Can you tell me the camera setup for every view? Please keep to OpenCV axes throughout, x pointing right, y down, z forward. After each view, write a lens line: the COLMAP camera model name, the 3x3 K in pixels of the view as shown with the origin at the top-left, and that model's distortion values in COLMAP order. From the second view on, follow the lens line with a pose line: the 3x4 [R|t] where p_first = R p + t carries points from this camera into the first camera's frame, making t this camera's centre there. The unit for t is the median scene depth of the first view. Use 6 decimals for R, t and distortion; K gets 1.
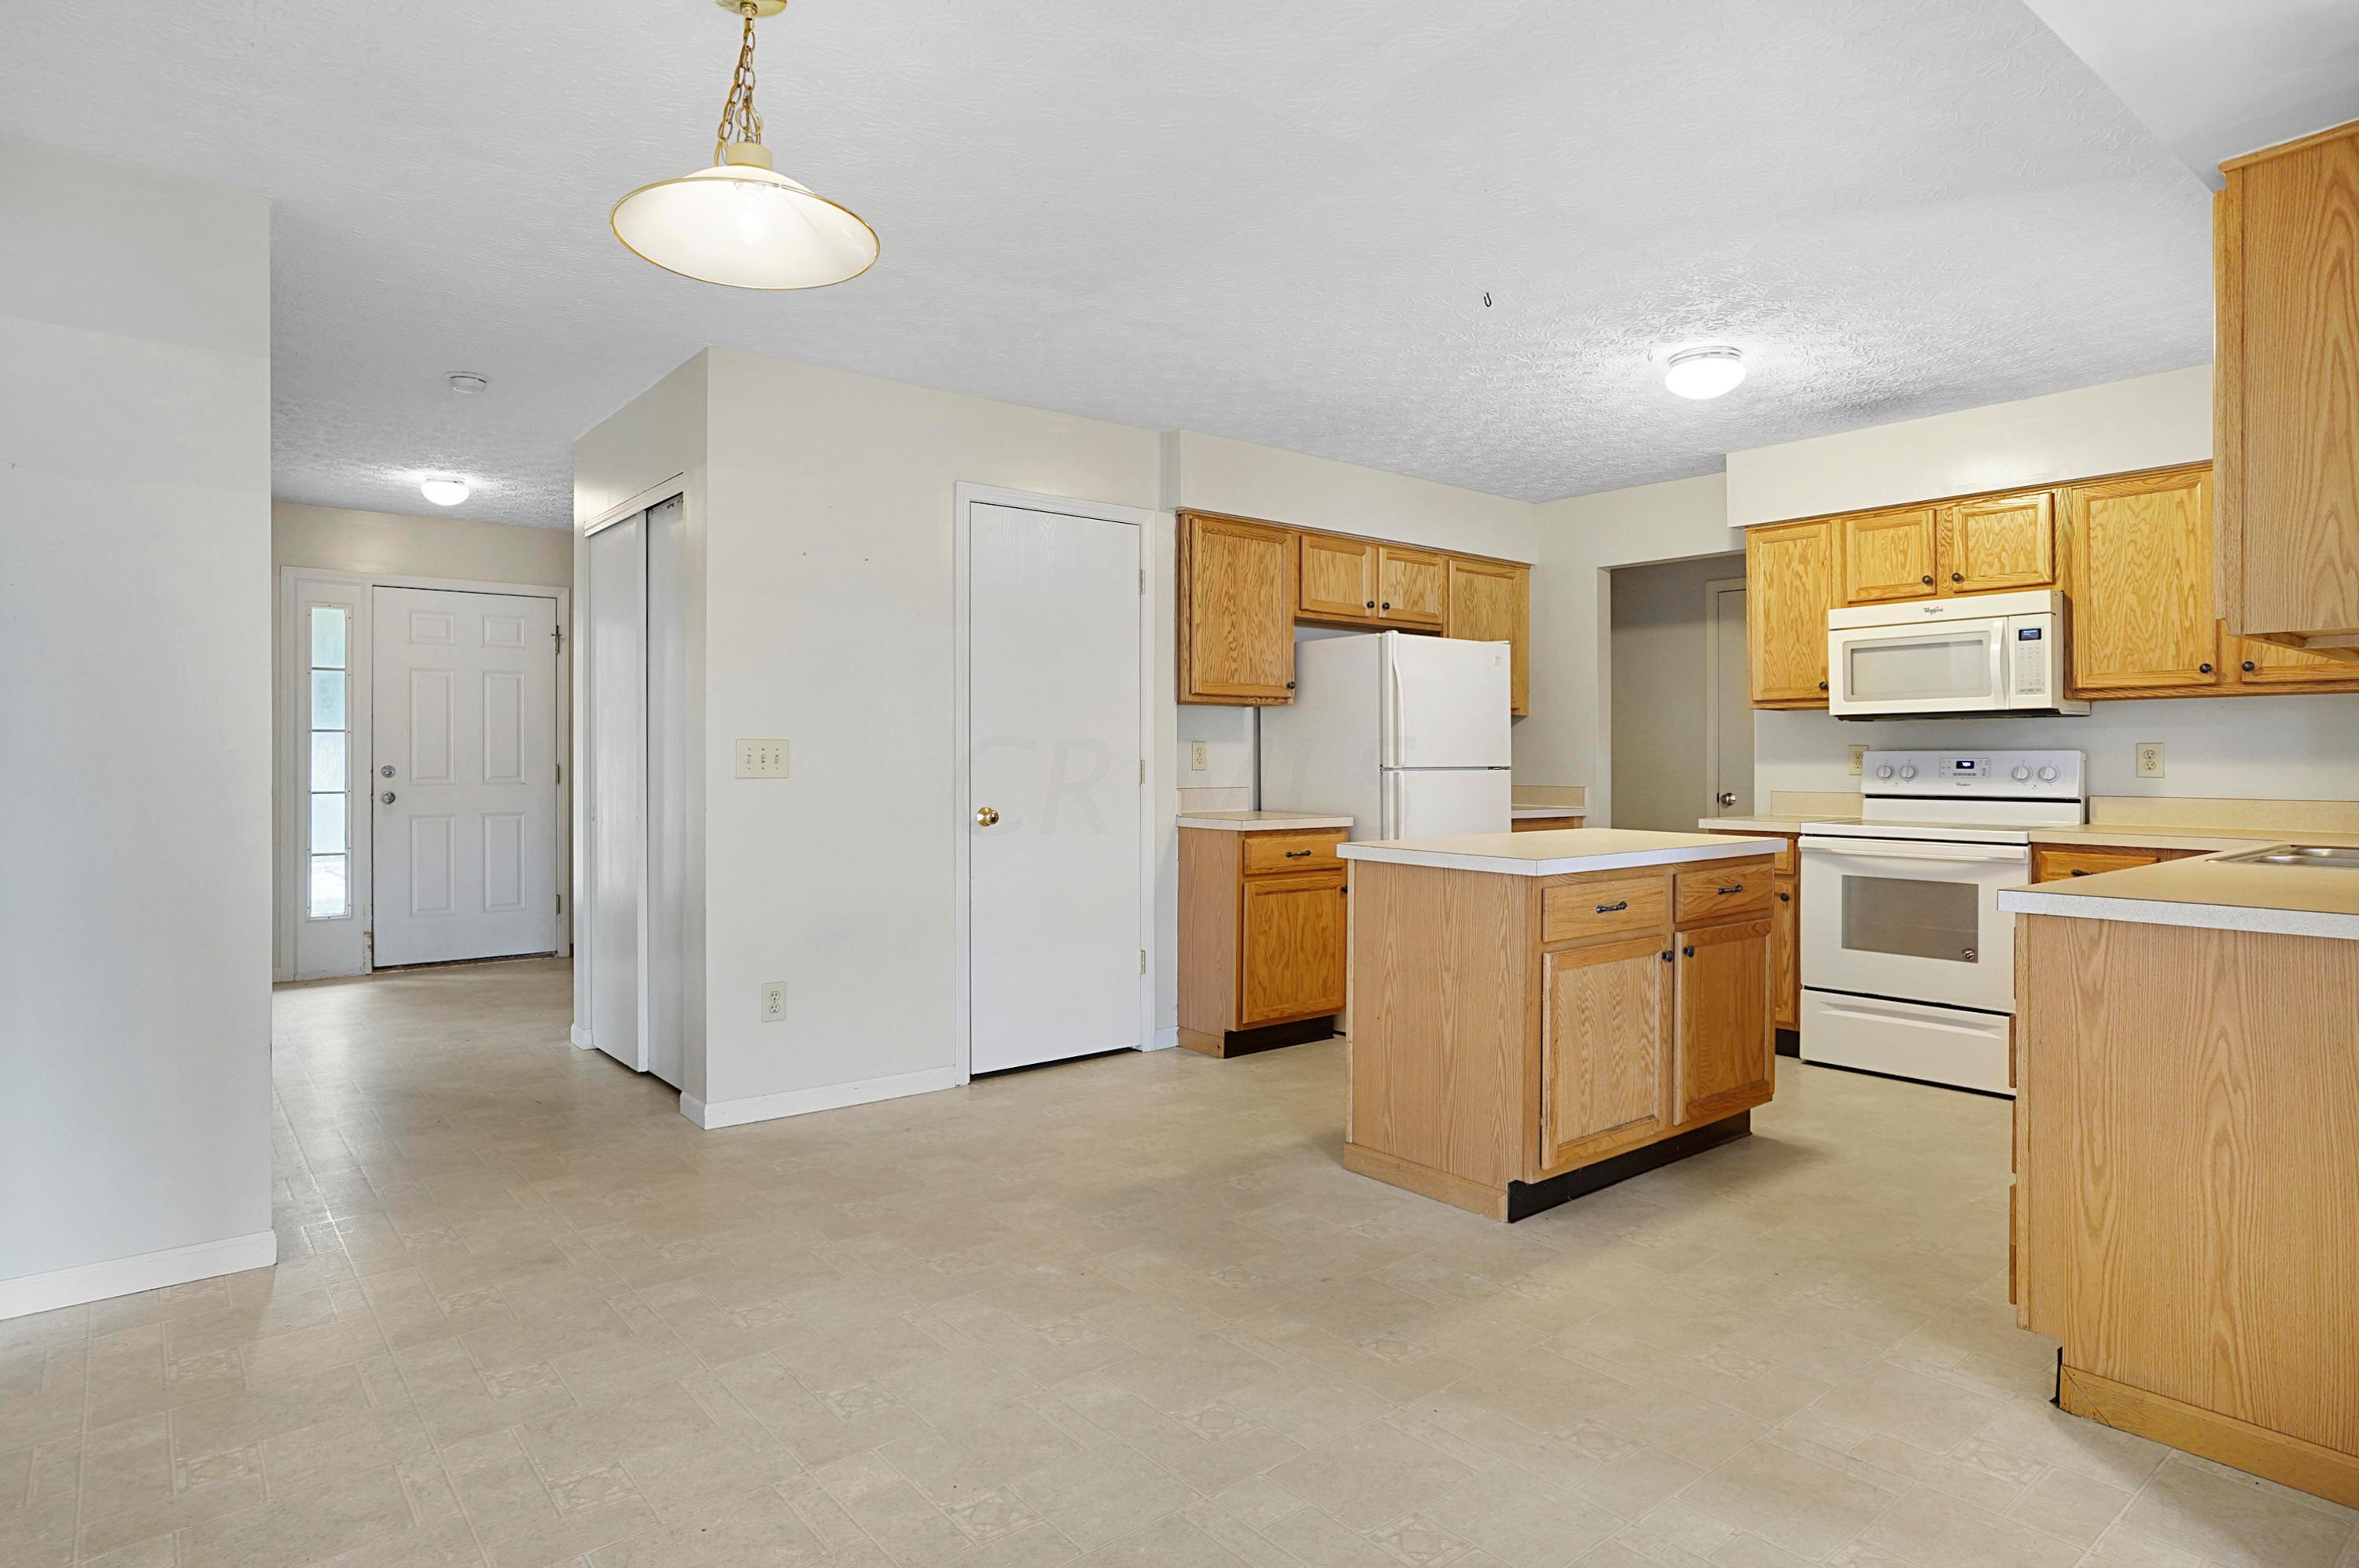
lens RADIAL K [[1302.7, 0, 1173.4], [0, 1302.7, 758.4], [0, 0, 1]] dist [-0.046593, 0.035573]
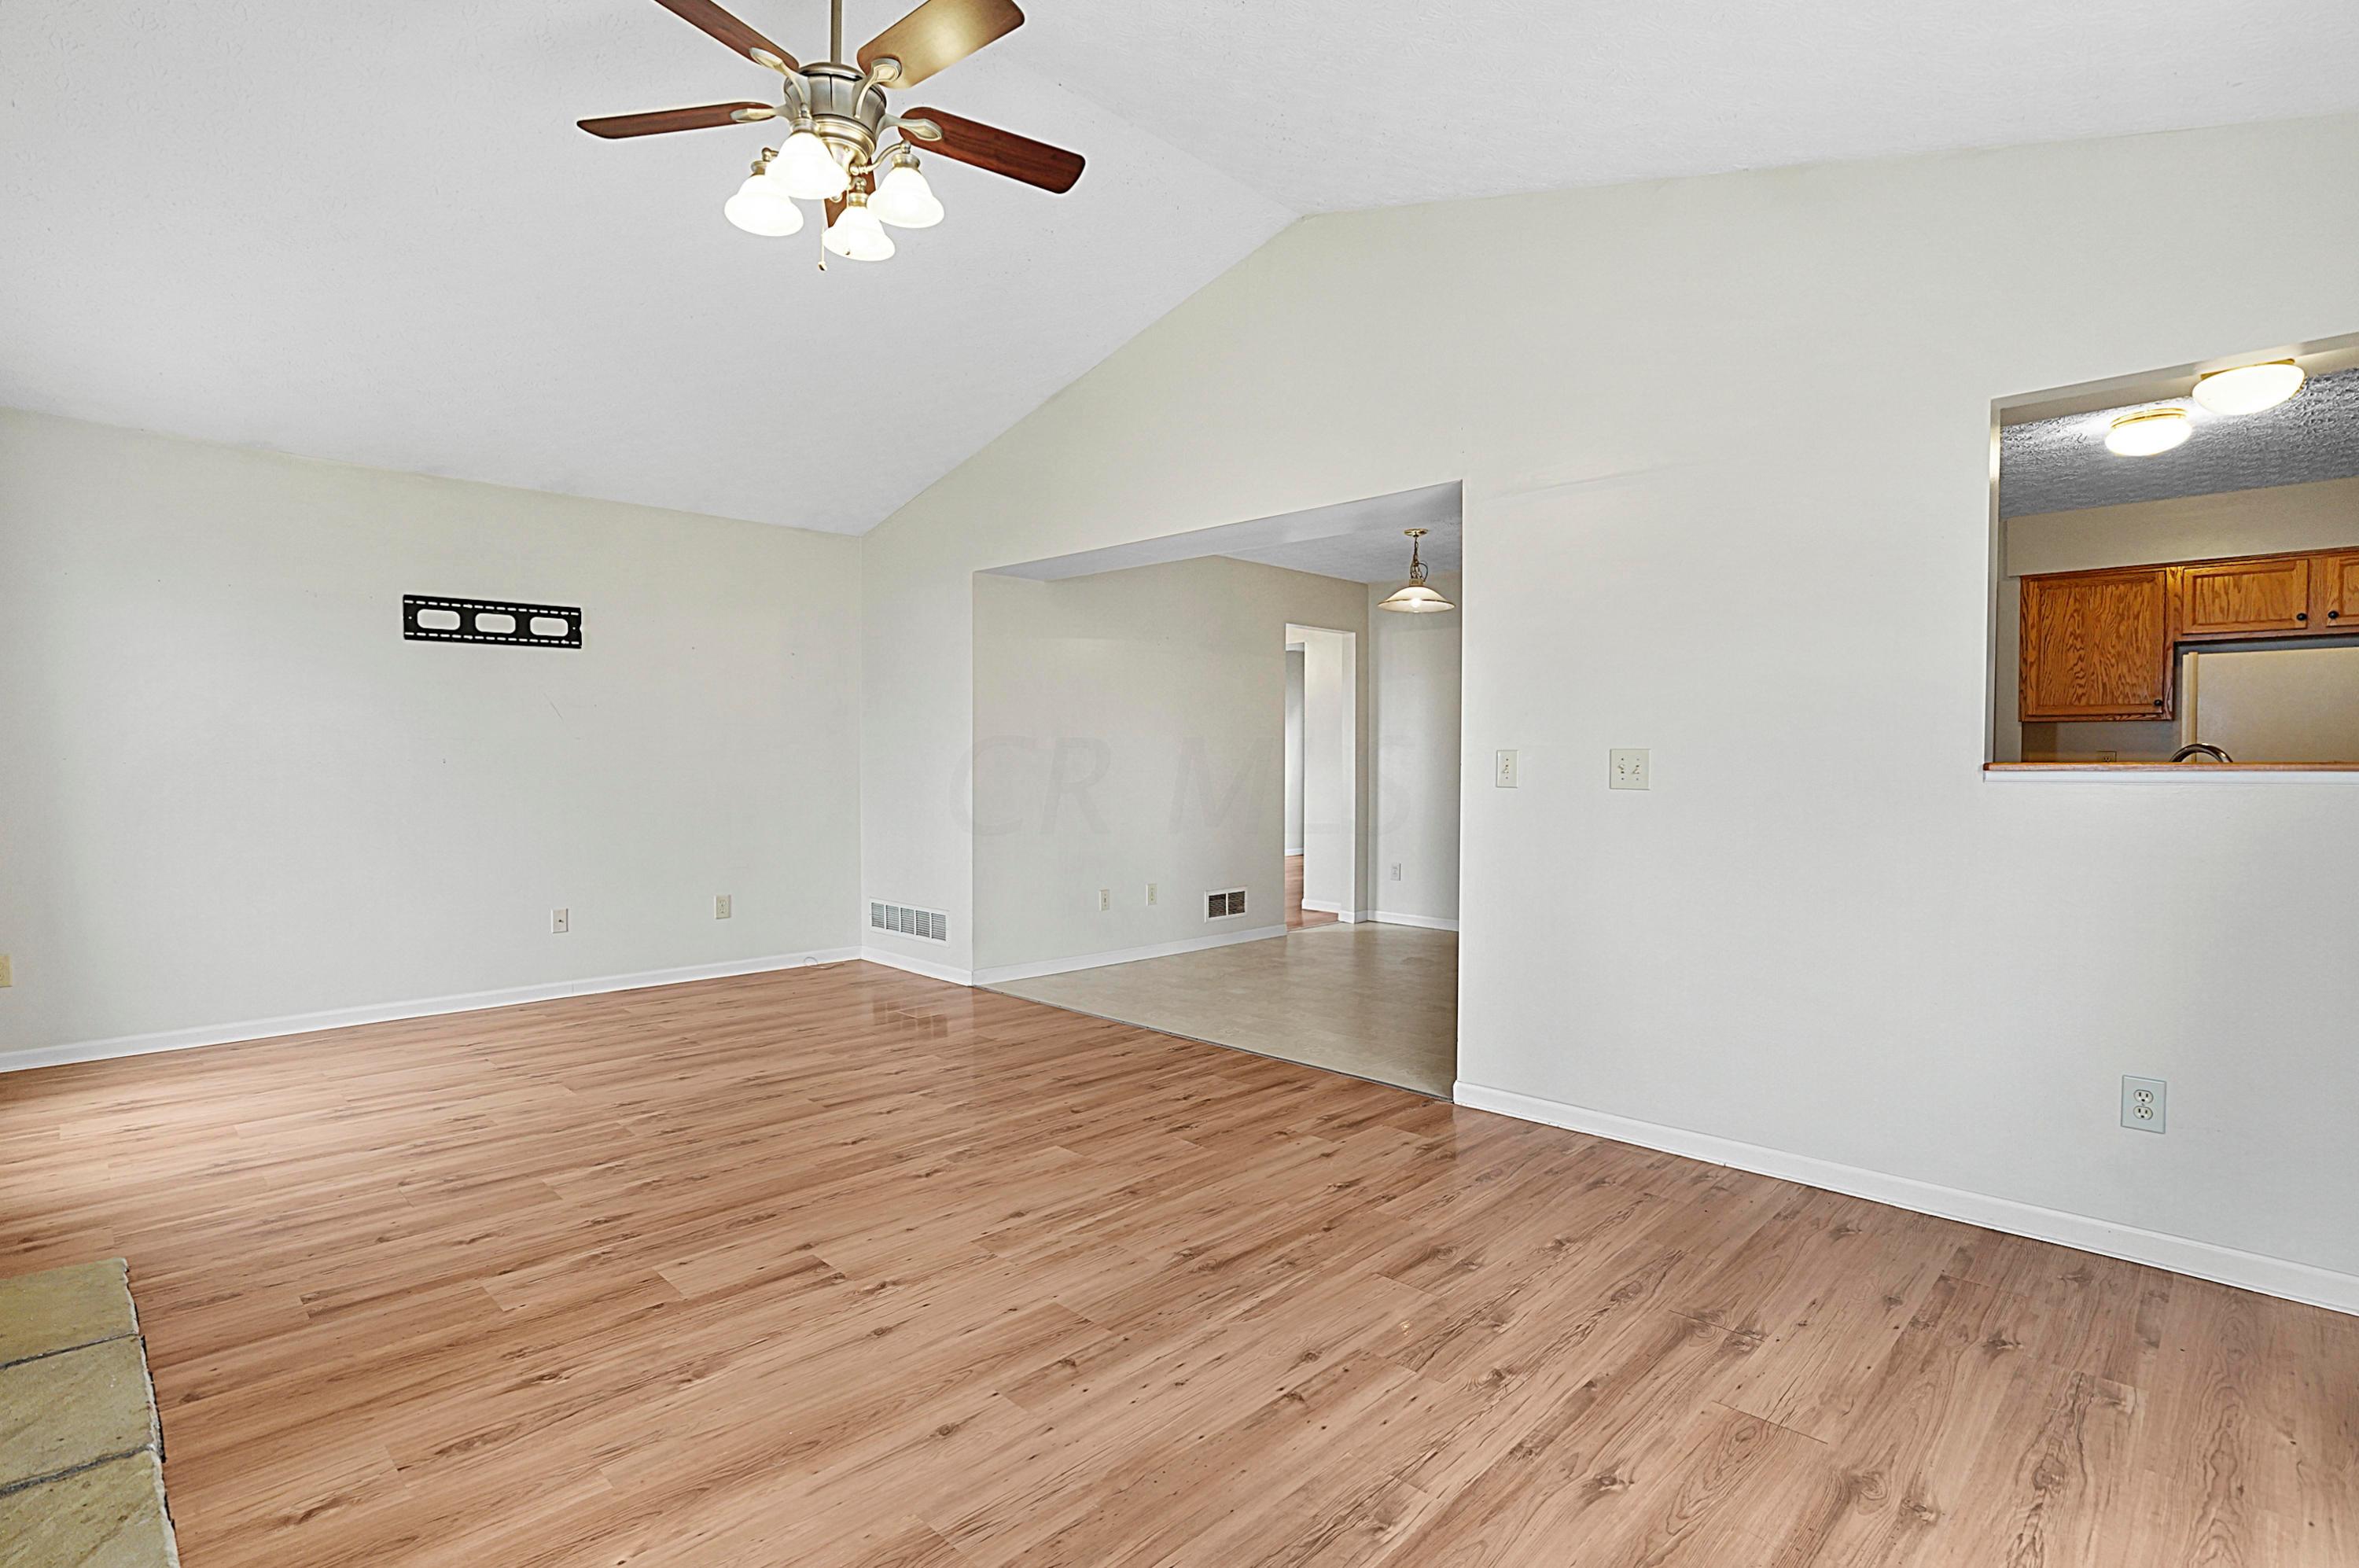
lens RADIAL K [[1145.2, 0, 1171.3], [0, 1145.2, 782.3], [0, 0, 1]] dist [-0.061095, 0.029001]
pose [[0.104654, 0.019910, -0.994309, 1.079545], [-0.003908, 0.999800, 0.019608, -0.001564], [0.994501, 0.001834, 0.104711, 0.025441]]
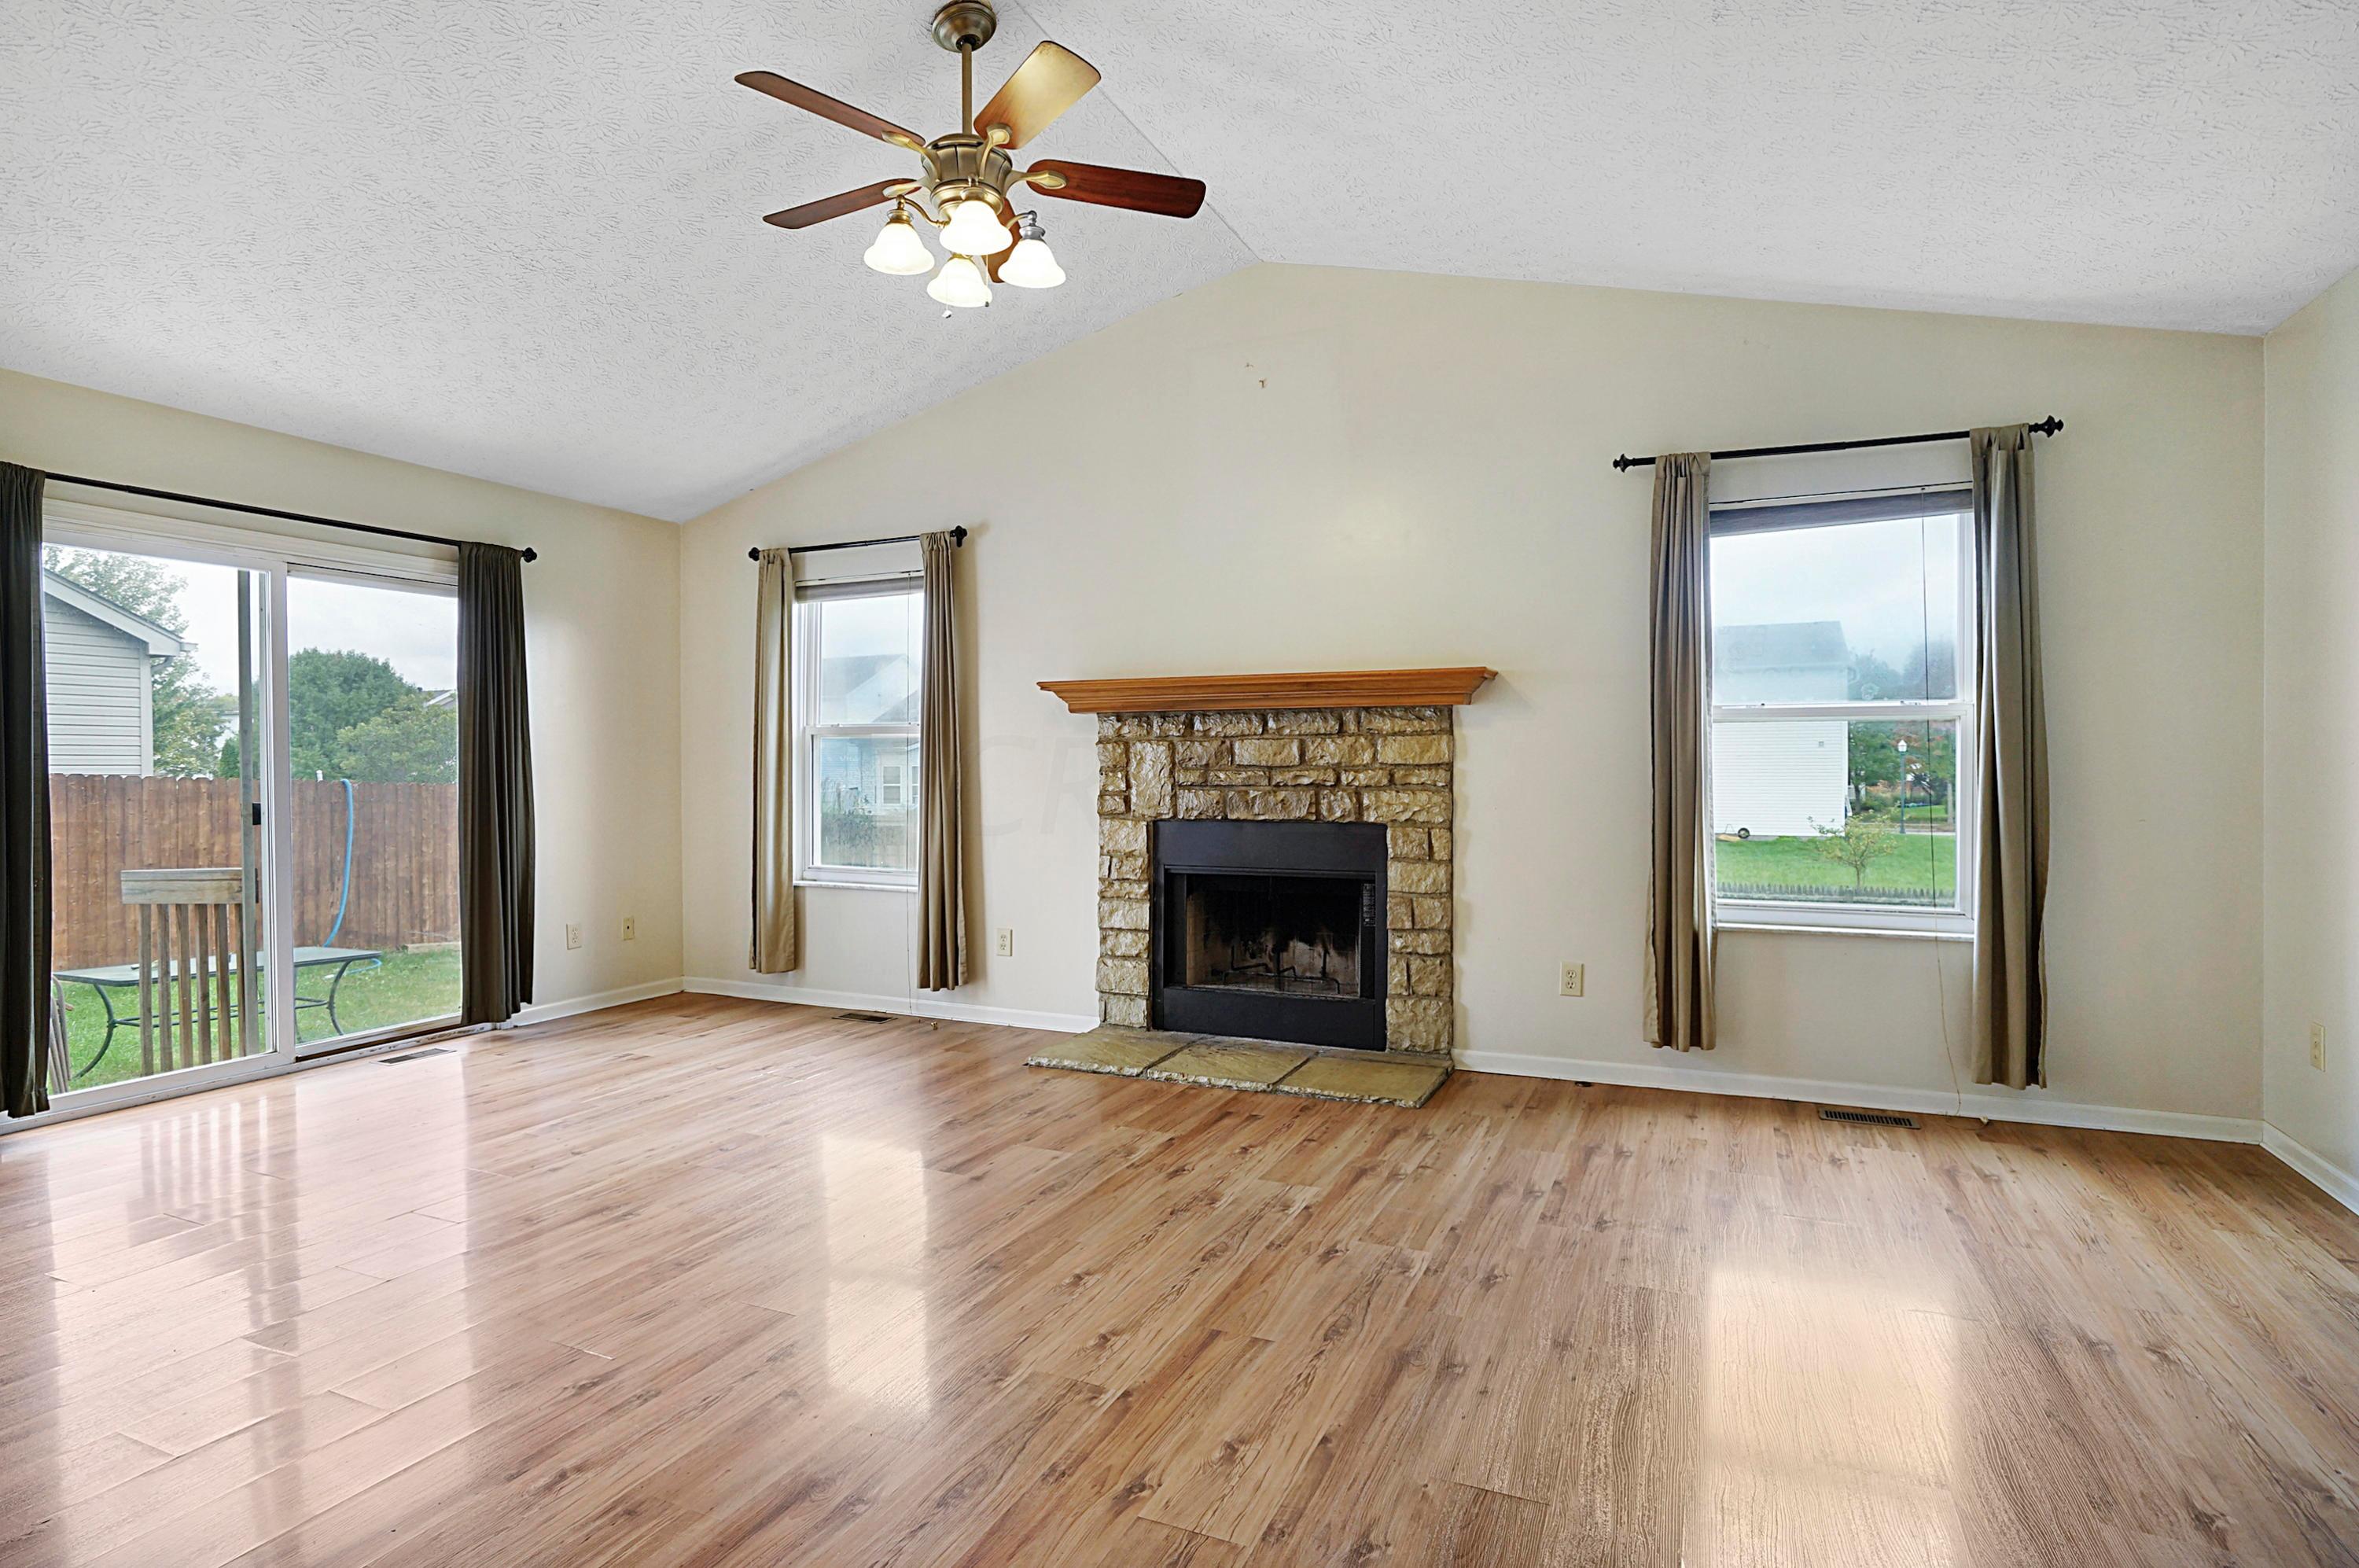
lens RADIAL K [[1223.7, 0, 1179.1], [0, 1223.7, 775.5], [0, 0, 1]] dist [-0.048906, 0.026770]
pose [[-0.442343, -0.004803, 0.896833, -0.131199], [0.004426, 0.999962, 0.007538, -0.000886], [-0.896835, 0.007304, -0.442304, 0.108064]]
